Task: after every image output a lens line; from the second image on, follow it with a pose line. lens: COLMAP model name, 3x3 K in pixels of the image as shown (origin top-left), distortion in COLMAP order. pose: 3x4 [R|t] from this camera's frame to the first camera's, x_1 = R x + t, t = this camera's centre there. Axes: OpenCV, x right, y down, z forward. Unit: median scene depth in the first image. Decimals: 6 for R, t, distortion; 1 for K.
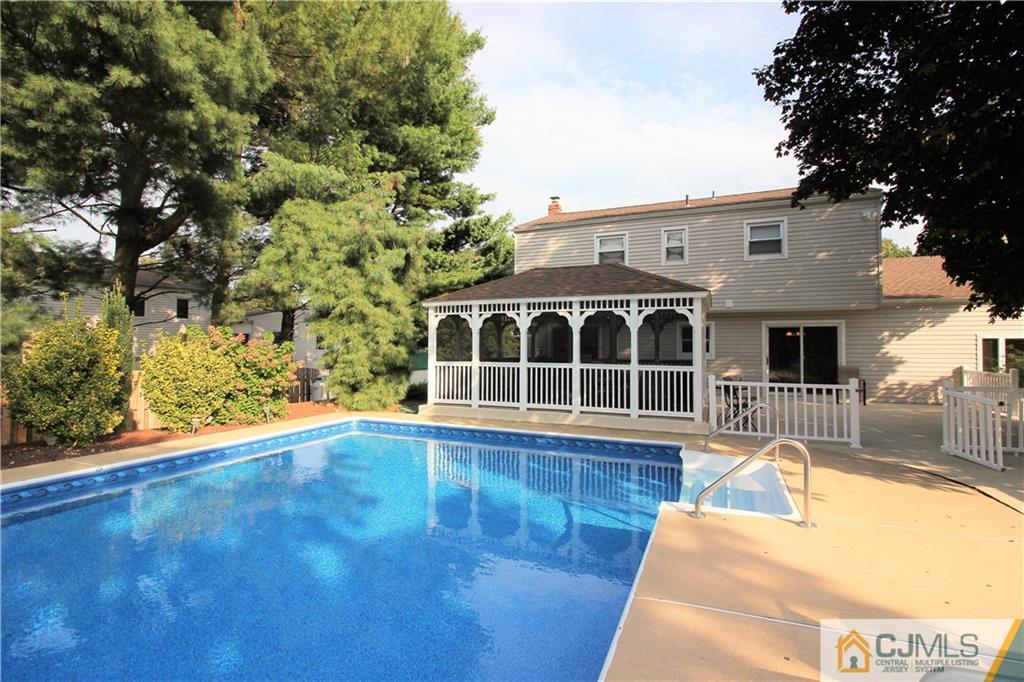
lens RADIAL K [[477.3, 0, 506.8], [0, 477.3, 344.5], [0, 0, 1]] dist [-0.011602, -0.005920]
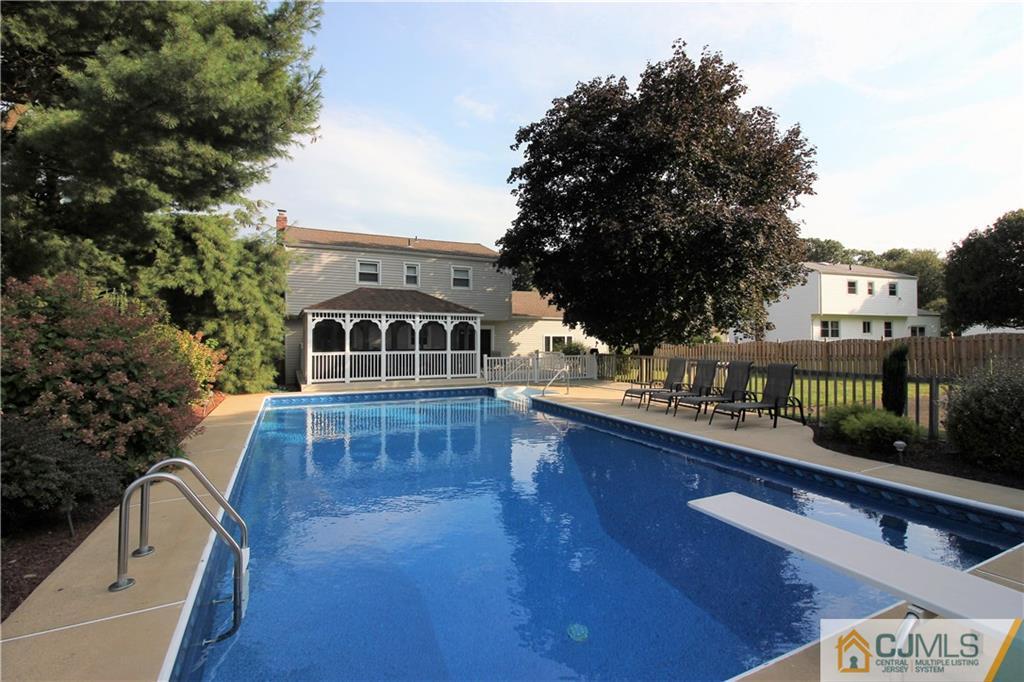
lens RADIAL K [[477.3, 0, 512.6], [0, 477.3, 339.0], [0, 0, 1]] dist [-0.011602, -0.005920]
pose [[0.649470, -0.002943, 0.760381, -0.848641], [-0.000735, 0.999990, 0.004499, -0.010263], [-0.760387, -0.003481, 0.649461, -0.346184]]
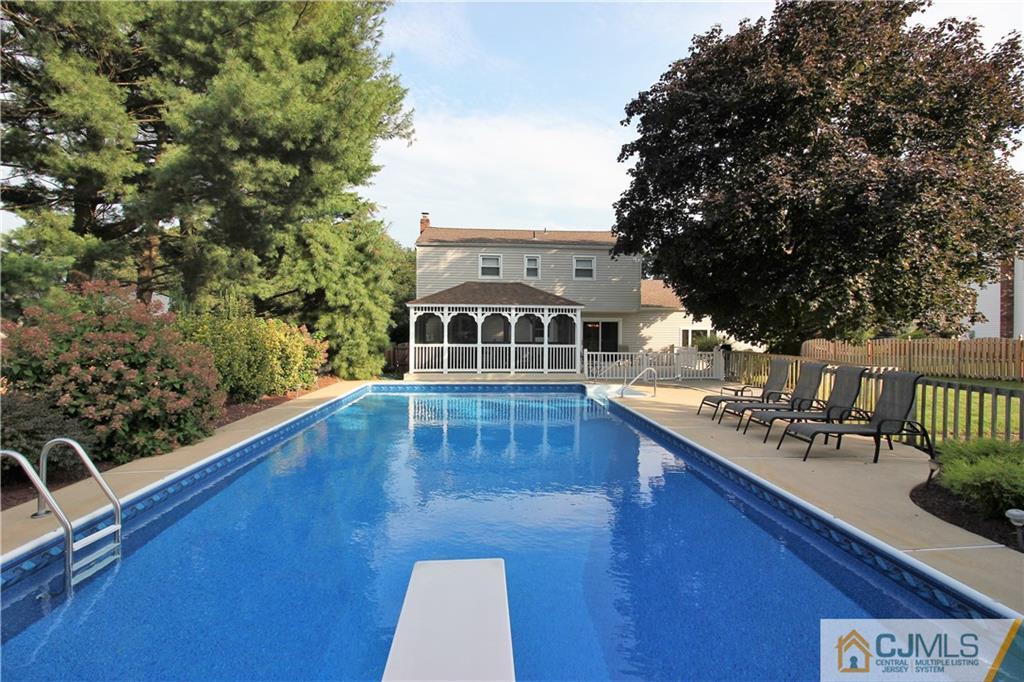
lens RADIAL K [[477.3, 0, 511.5], [0, 477.3, 338.5], [0, 0, 1]] dist [-0.011602, -0.005920]
pose [[0.884155, -0.005062, 0.467166, -0.593248], [-0.005799, 0.999745, 0.021807, -0.015987], [-0.467158, -0.021990, 0.883900, -0.460400]]
